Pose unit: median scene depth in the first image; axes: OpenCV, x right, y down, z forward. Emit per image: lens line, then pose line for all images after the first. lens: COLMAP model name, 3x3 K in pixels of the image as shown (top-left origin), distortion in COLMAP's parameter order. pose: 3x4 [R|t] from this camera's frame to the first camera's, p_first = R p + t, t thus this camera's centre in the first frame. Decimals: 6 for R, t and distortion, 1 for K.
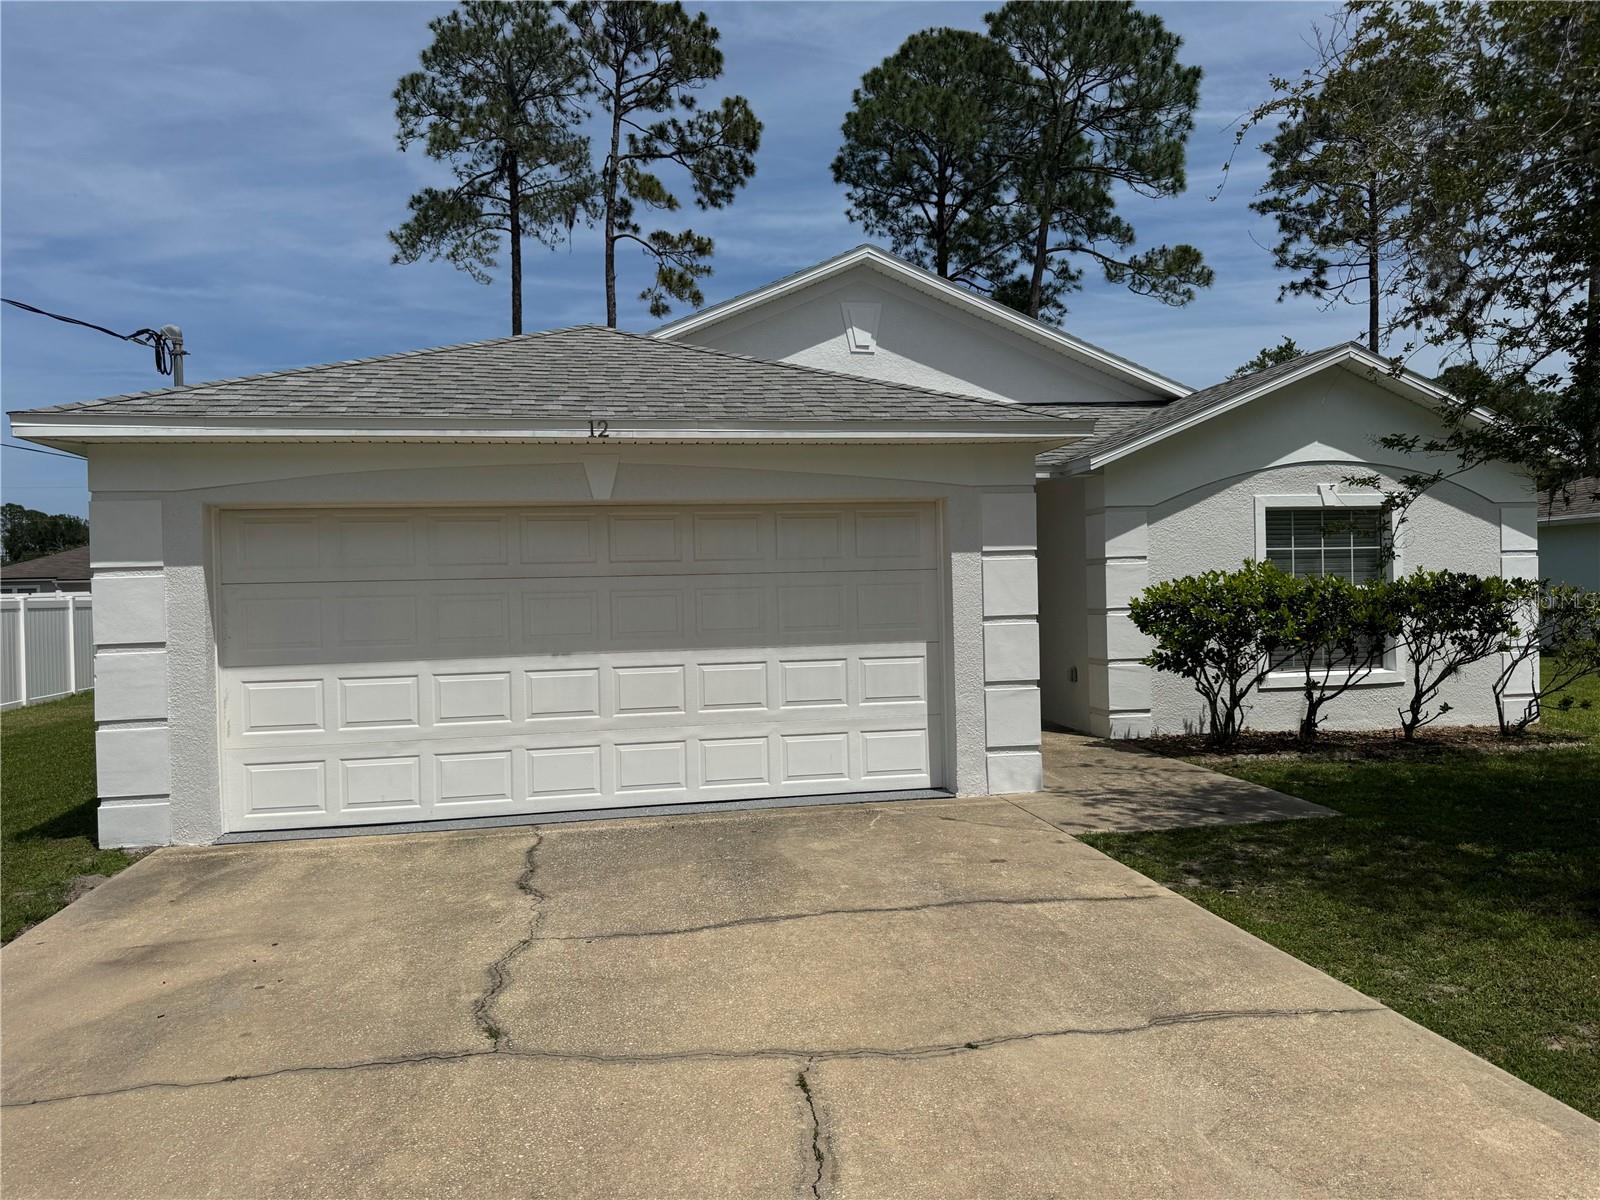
lens RADIAL K [[1137.2, 0, 792.4], [0, 1137.2, 602.3], [0, 0, 1]] dist [0.038544, -0.012520]
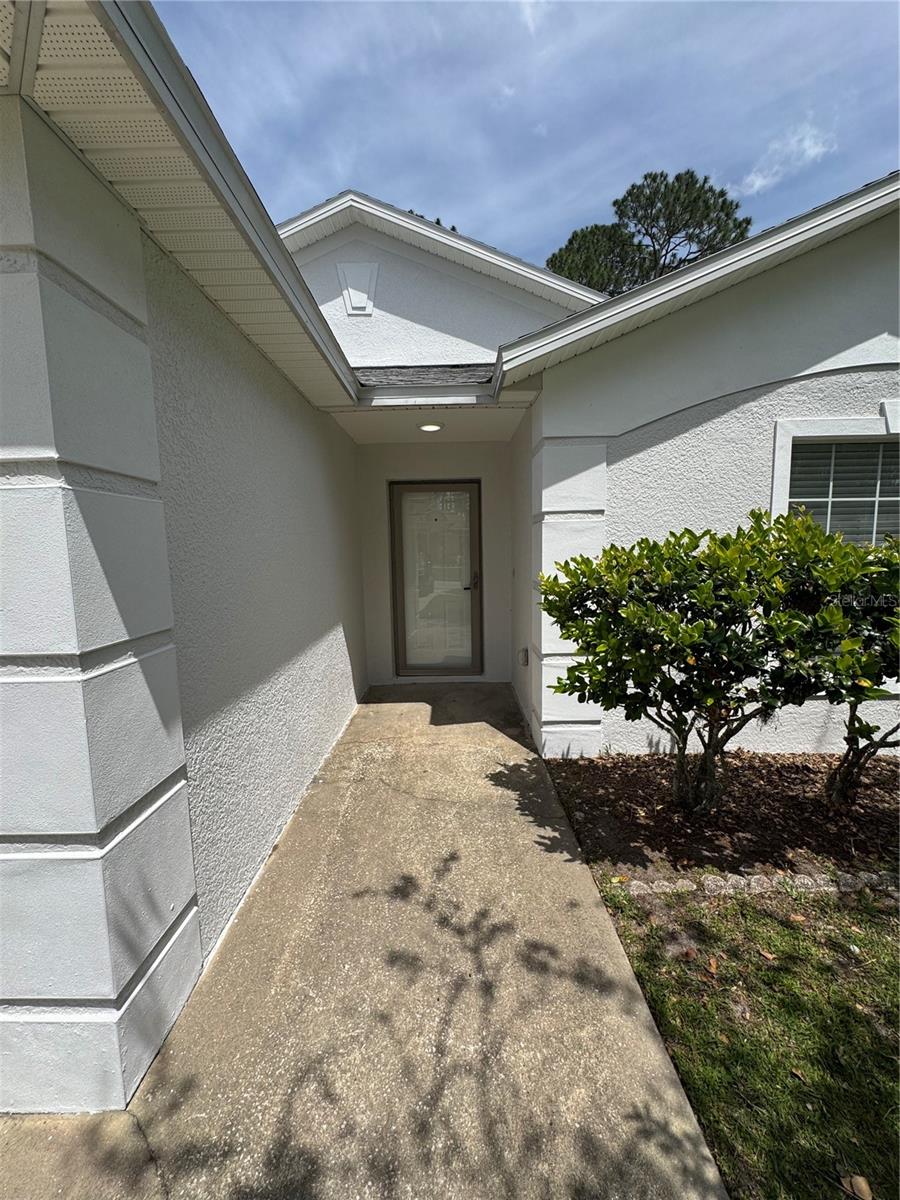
lens RADIAL K [[479.5, 0, 454.1], [0, 479.5, 600.4], [0, 0, 1]] dist [0.001117, 0.000158]
pose [[0.982437, 0.027283, -0.184587, 0.271660], [-0.007566, 0.994264, 0.106690, -0.015522], [0.186439, -0.103419, 0.977008, 0.675809]]
